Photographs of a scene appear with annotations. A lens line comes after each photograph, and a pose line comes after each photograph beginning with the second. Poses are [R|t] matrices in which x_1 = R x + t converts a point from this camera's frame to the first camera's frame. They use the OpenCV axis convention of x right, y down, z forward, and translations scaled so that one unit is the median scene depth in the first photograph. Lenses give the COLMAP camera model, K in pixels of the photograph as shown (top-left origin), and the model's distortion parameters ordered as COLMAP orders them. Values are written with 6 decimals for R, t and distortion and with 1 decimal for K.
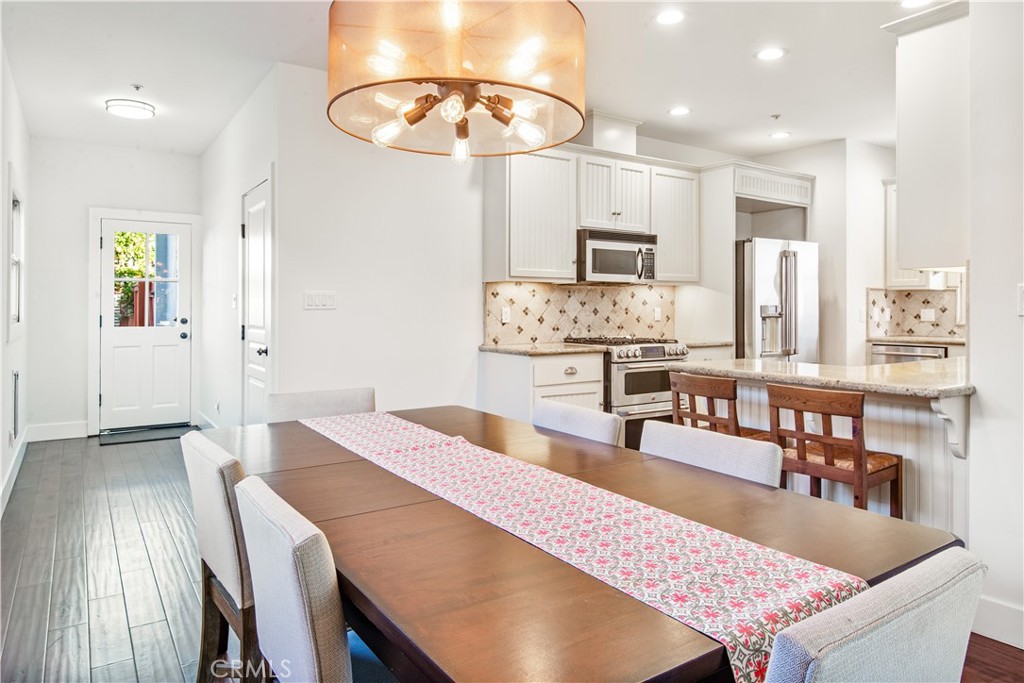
lens RADIAL K [[653.7, 0, 510.6], [0, 653.7, 303.9], [0, 0, 1]] dist [0.002019, 0.000188]
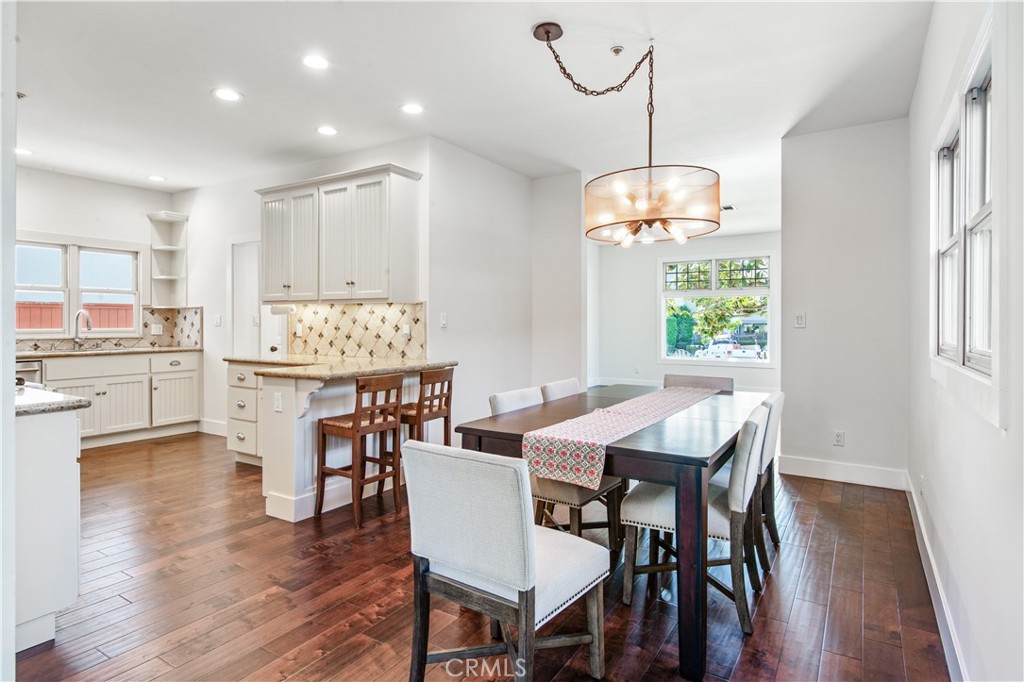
lens RADIAL K [[543.0, 0, 511.0], [0, 543.0, 327.5], [0, 0, 1]] dist [0.027893, -0.028167]
pose [[-0.399699, -0.010224, 0.916589, -0.483444], [-0.004643, 0.999948, 0.009129, 0.001329], [-0.916635, -0.000607, -0.399726, 0.705984]]
